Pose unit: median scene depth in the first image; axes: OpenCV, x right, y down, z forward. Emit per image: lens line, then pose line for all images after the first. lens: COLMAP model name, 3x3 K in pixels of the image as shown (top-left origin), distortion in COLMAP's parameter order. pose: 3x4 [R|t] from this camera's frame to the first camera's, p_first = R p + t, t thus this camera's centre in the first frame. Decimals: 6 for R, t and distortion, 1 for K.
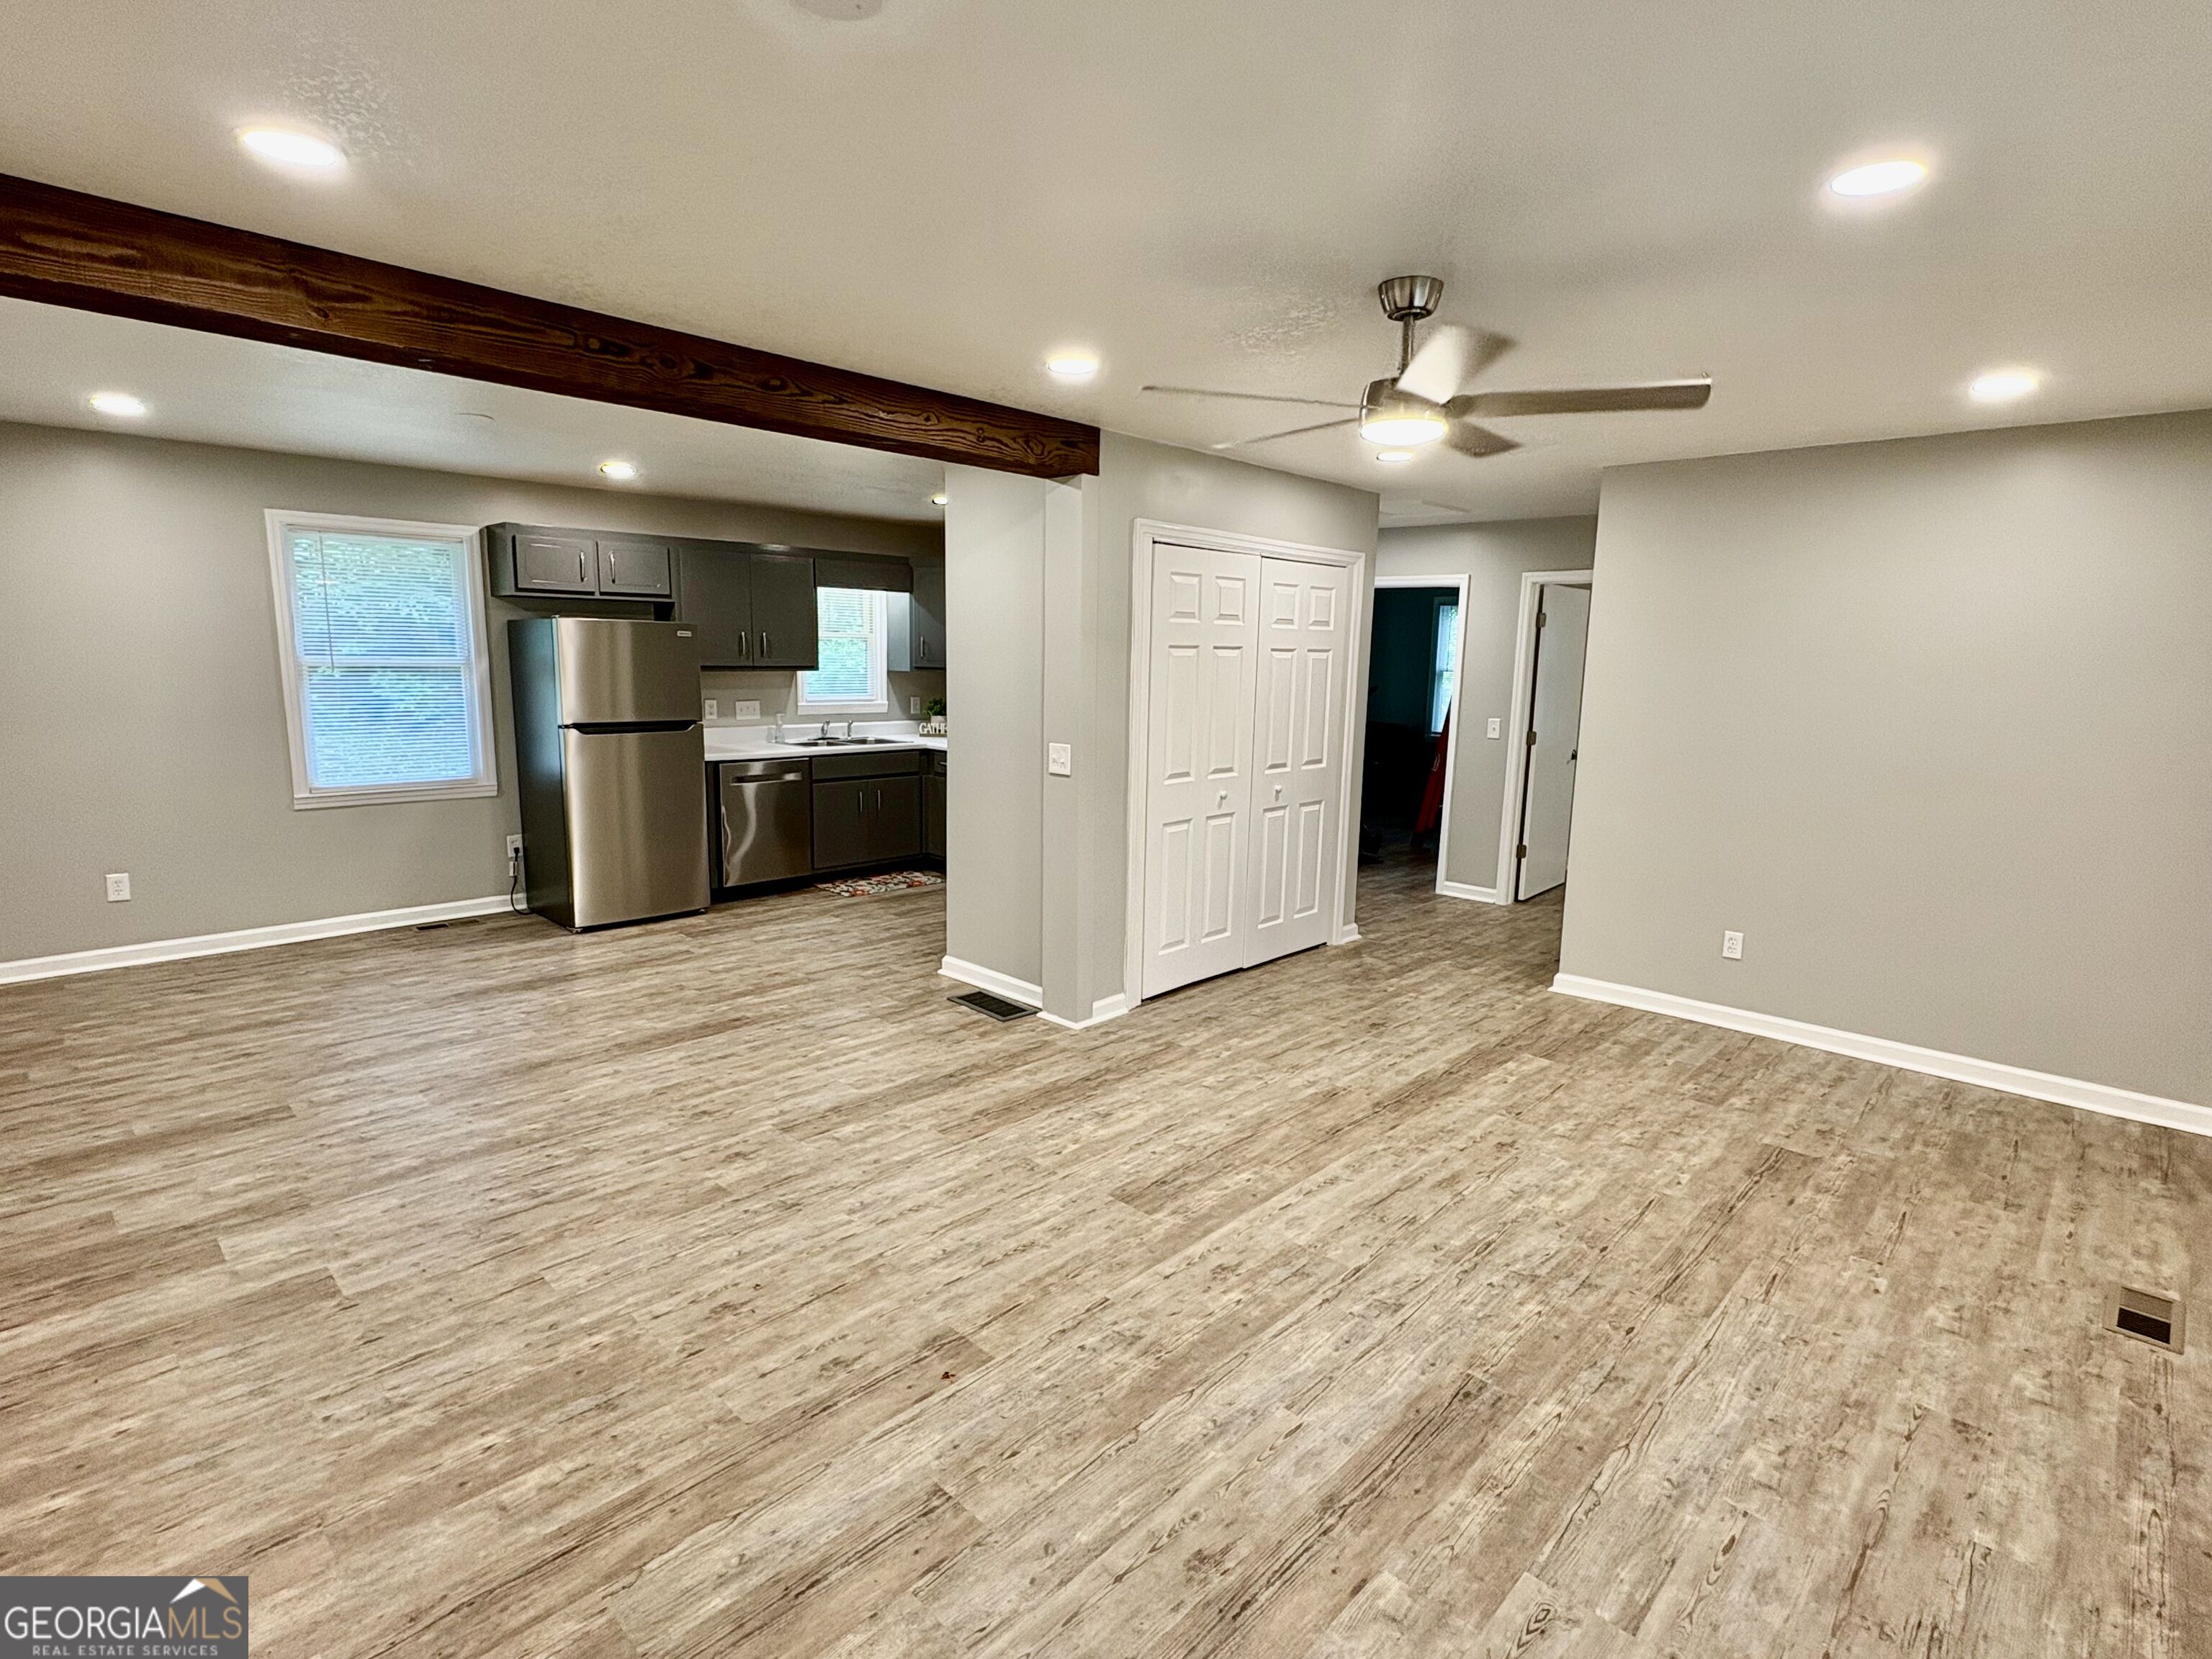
lens RADIAL K [[1088.1, 0, 1106.4], [0, 1088.1, 830.7], [0, 0, 1]] dist [-0.004331, 0.001427]
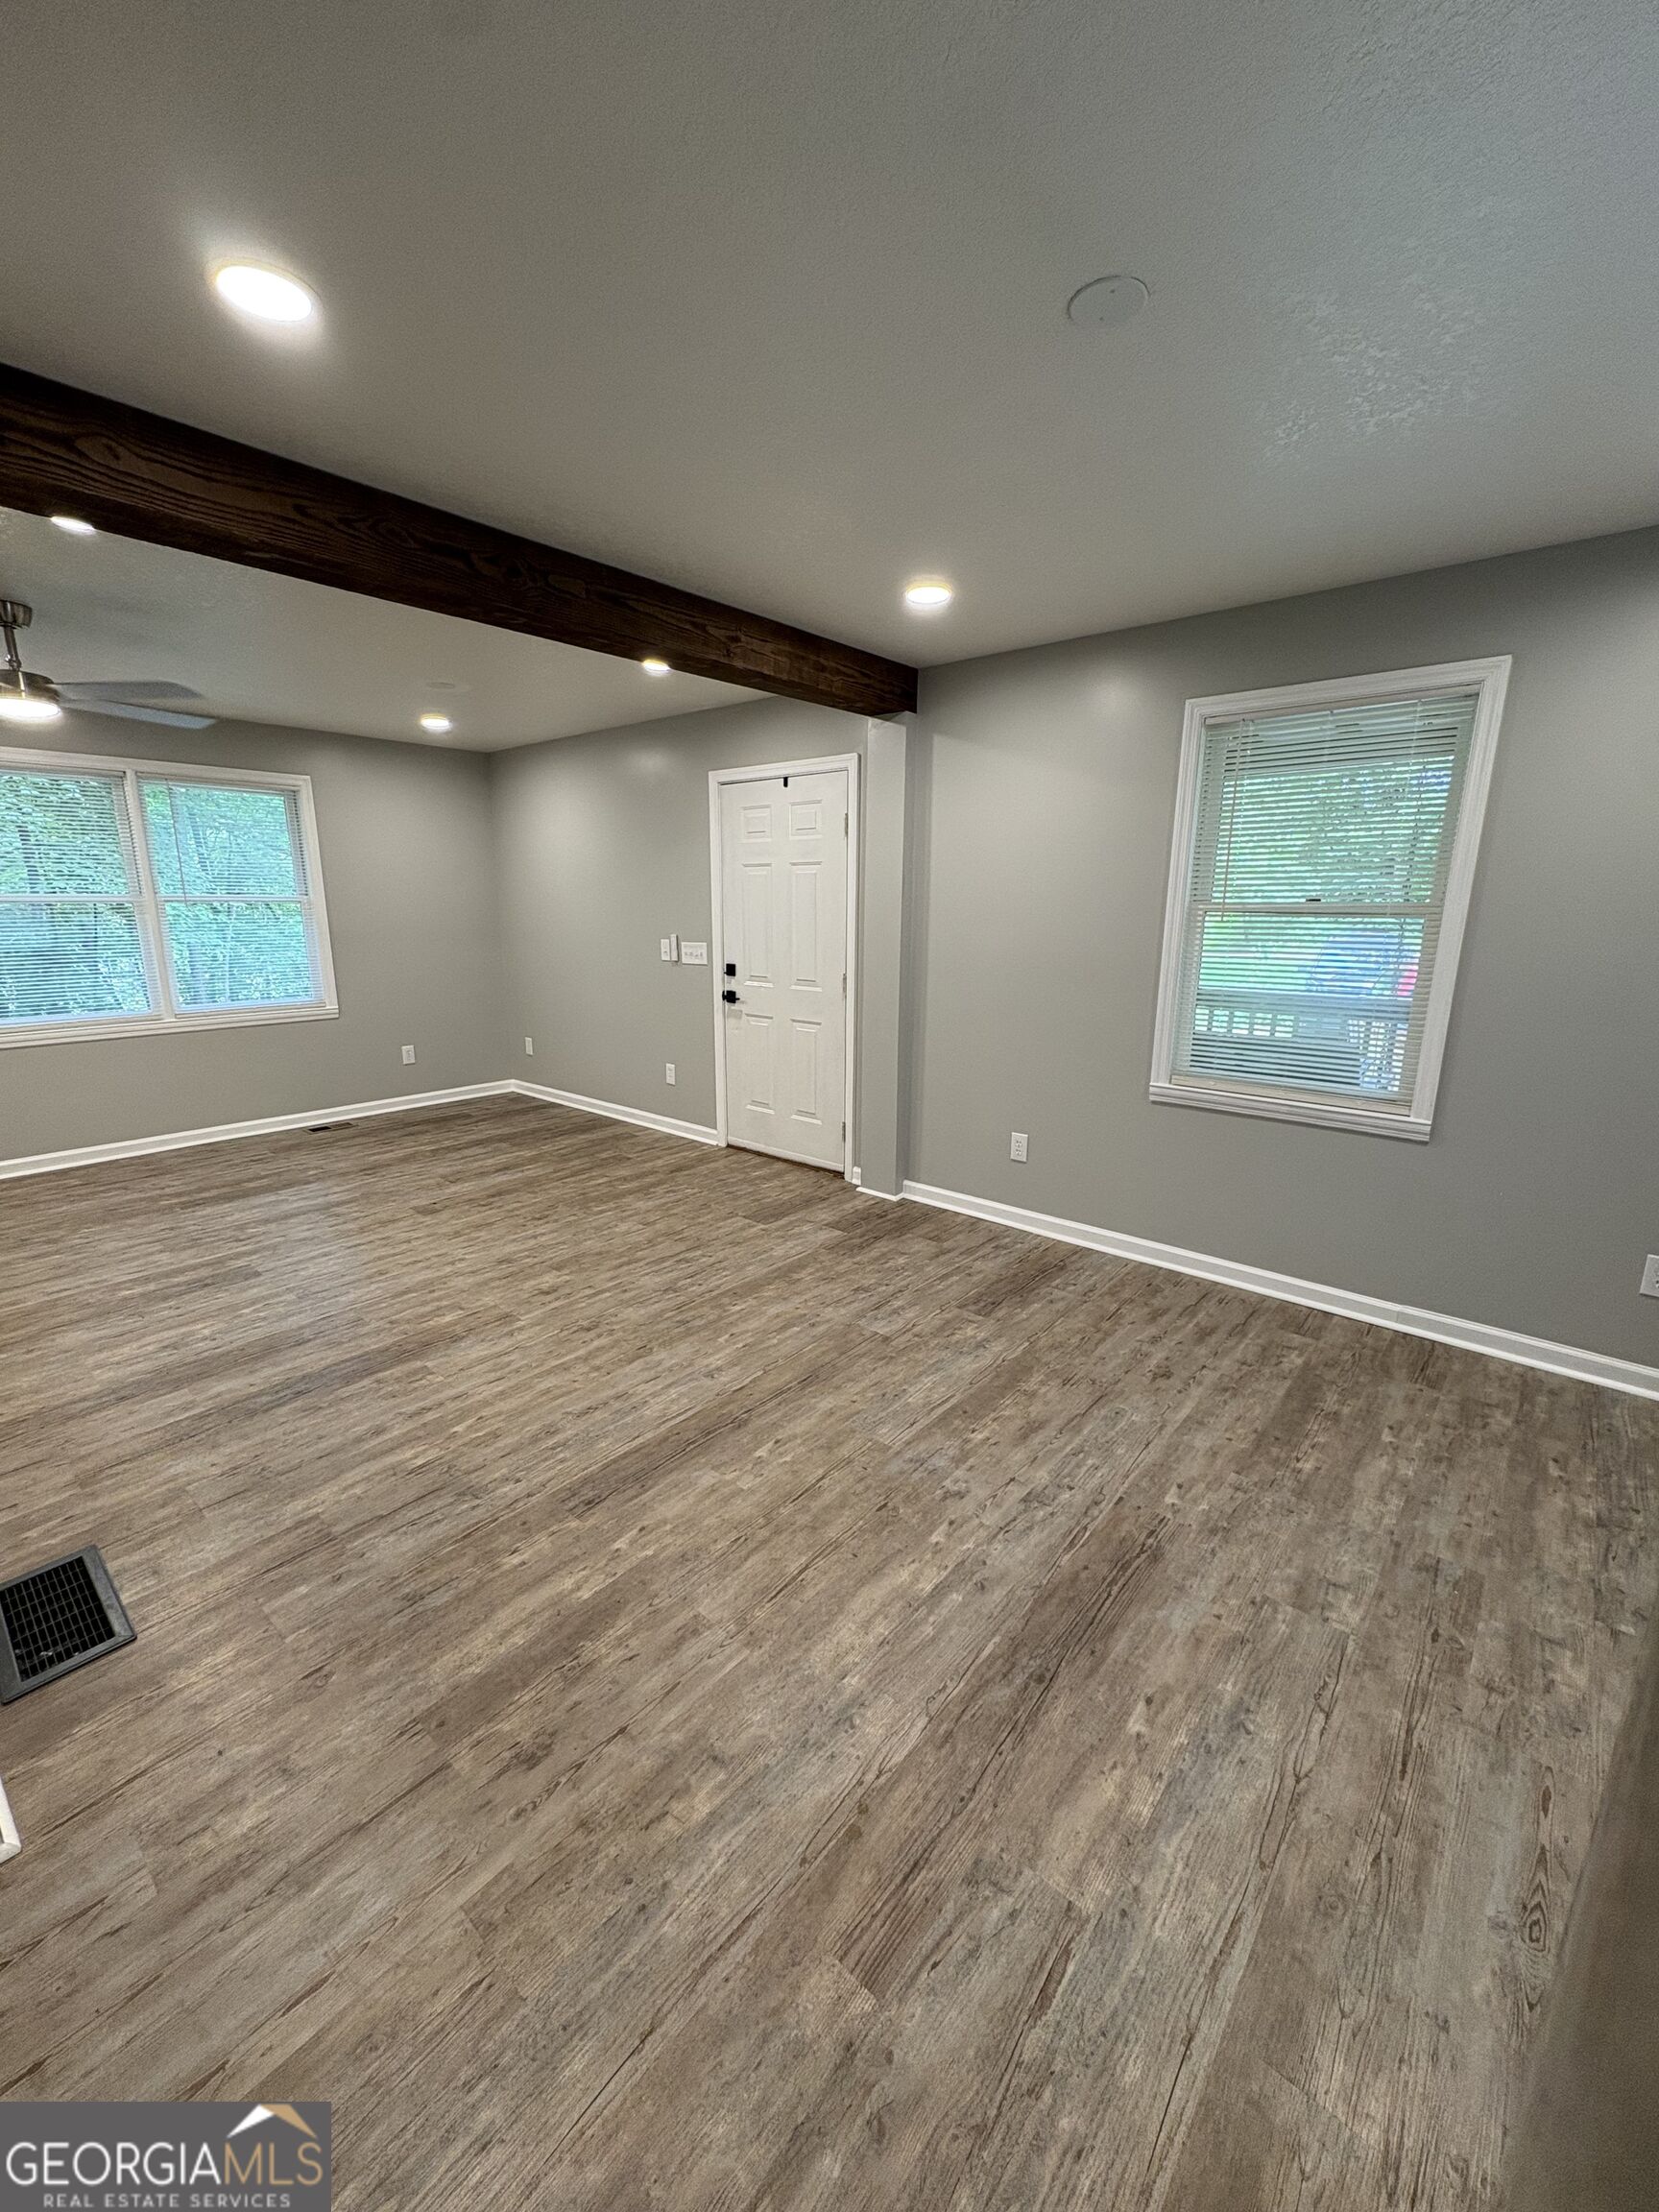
lens RADIAL K [[880.2, 0, 826.1], [0, 880.2, 1103.1], [0, 0, 1]] dist [-0.001594, 0.000478]
pose [[-0.998162, -0.015313, -0.058628, -0.441188], [-0.036595, 0.923505, 0.381836, -0.212813], [0.048296, 0.383280, -0.922369, 1.379341]]
